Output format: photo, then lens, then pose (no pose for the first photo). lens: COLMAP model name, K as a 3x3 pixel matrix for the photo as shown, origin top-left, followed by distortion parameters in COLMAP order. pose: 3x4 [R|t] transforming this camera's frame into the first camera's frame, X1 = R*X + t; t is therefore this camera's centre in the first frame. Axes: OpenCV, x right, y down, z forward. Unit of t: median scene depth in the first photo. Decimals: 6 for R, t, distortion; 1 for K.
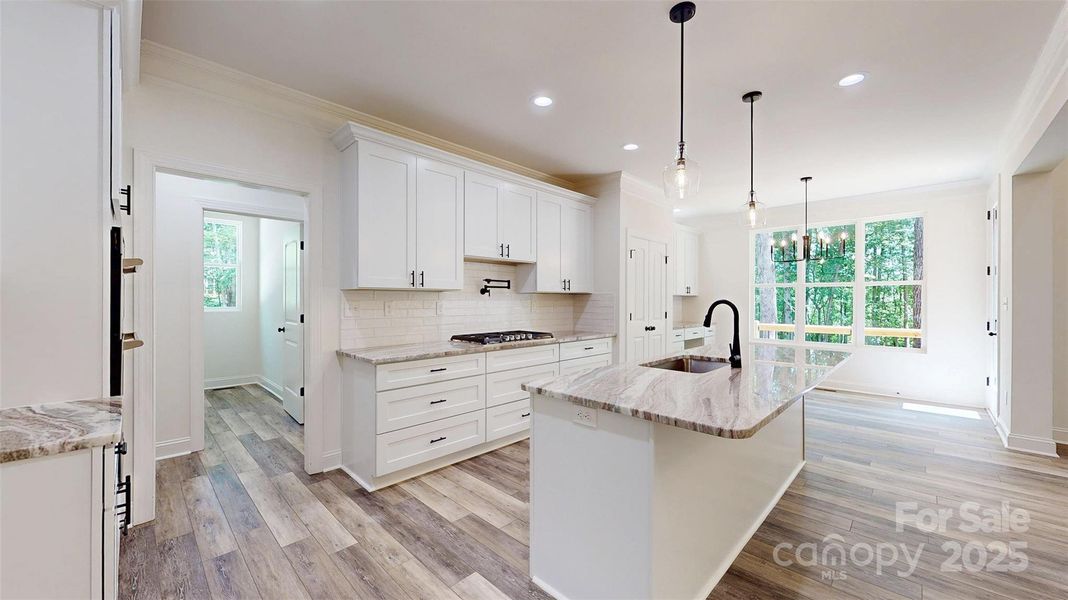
lens RADIAL K [[393.3, 0, 534.5], [0, 393.3, 302.6], [0, 0, 1]] dist [0.000073, -0.000196]
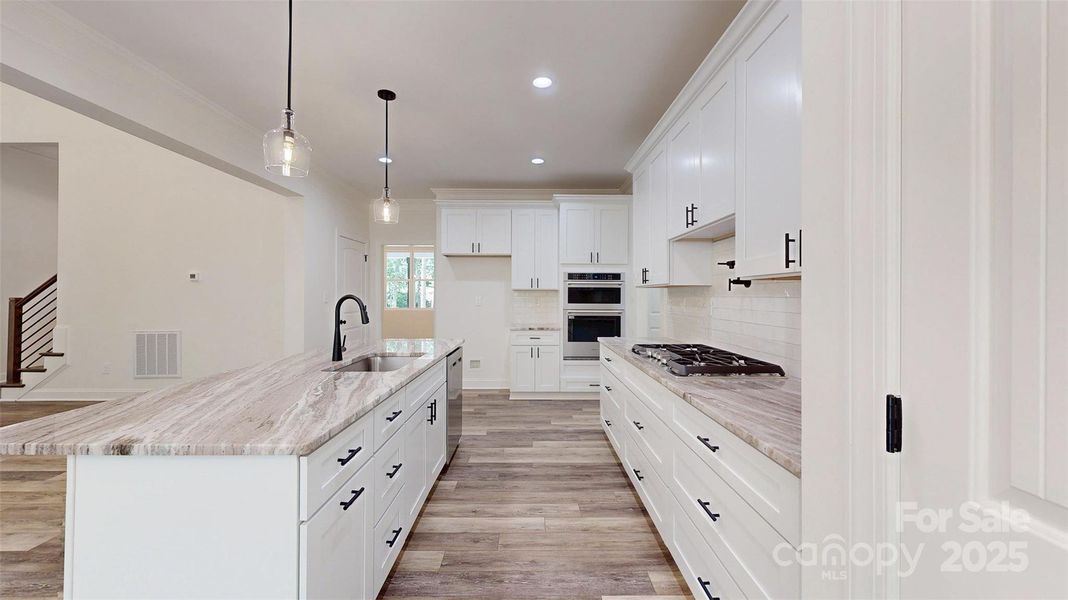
lens RADIAL K [[393.3, 0, 529.6], [0, 393.3, 296.6], [0, 0, 1]] dist [0.000073, -0.000196]
pose [[-0.713536, -0.003307, -0.700611, 0.505693], [-0.008596, 0.999955, 0.004035, -0.006309], [0.700566, 0.008901, -0.713532, 1.202768]]
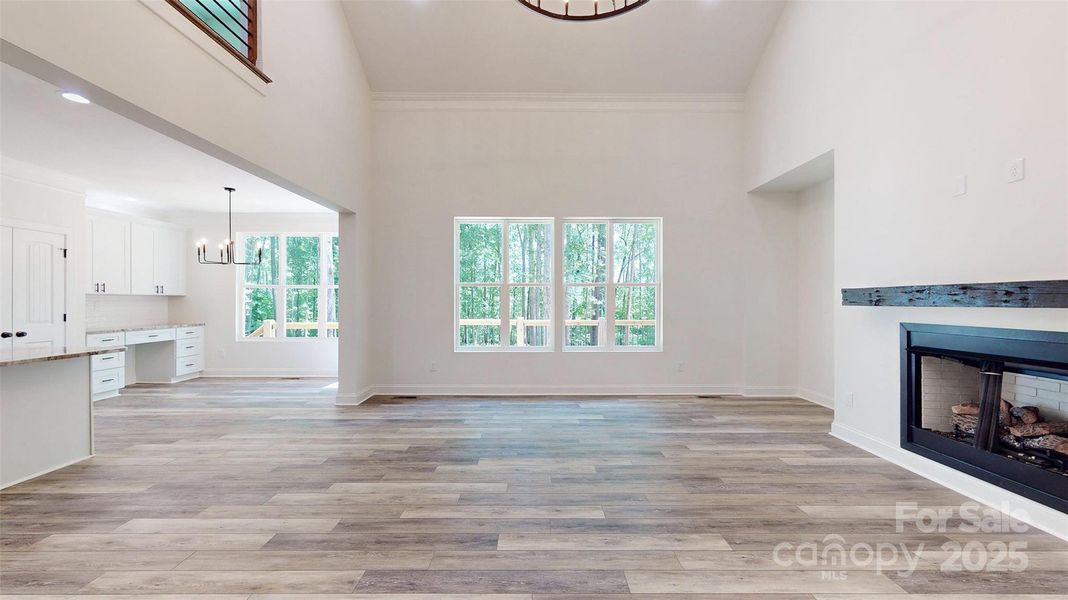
lens RADIAL K [[393.3, 0, 534.5], [0, 393.3, 300.7], [0, 0, 1]] dist [0.000073, -0.000196]
pose [[0.710323, -0.001337, 0.703875, 0.623408], [0.004036, 0.999989, -0.002174, 0.002049], [-0.703865, 0.004385, 0.710320, -0.445063]]
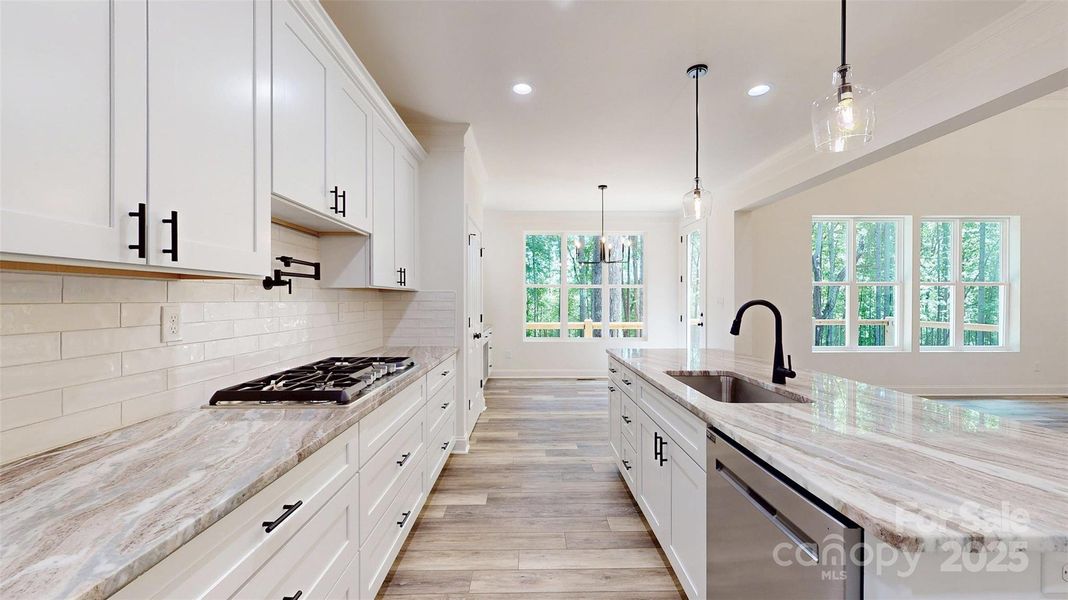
lens RADIAL K [[393.3, 0, 533.2], [0, 393.3, 303.7], [0, 0, 1]] dist [0.000073, -0.000196]
pose [[0.707119, -0.009011, 0.707037, -0.241867], [0.006628, 0.999959, 0.006115, -0.004642], [-0.707063, 0.000362, 0.707150, 0.453586]]
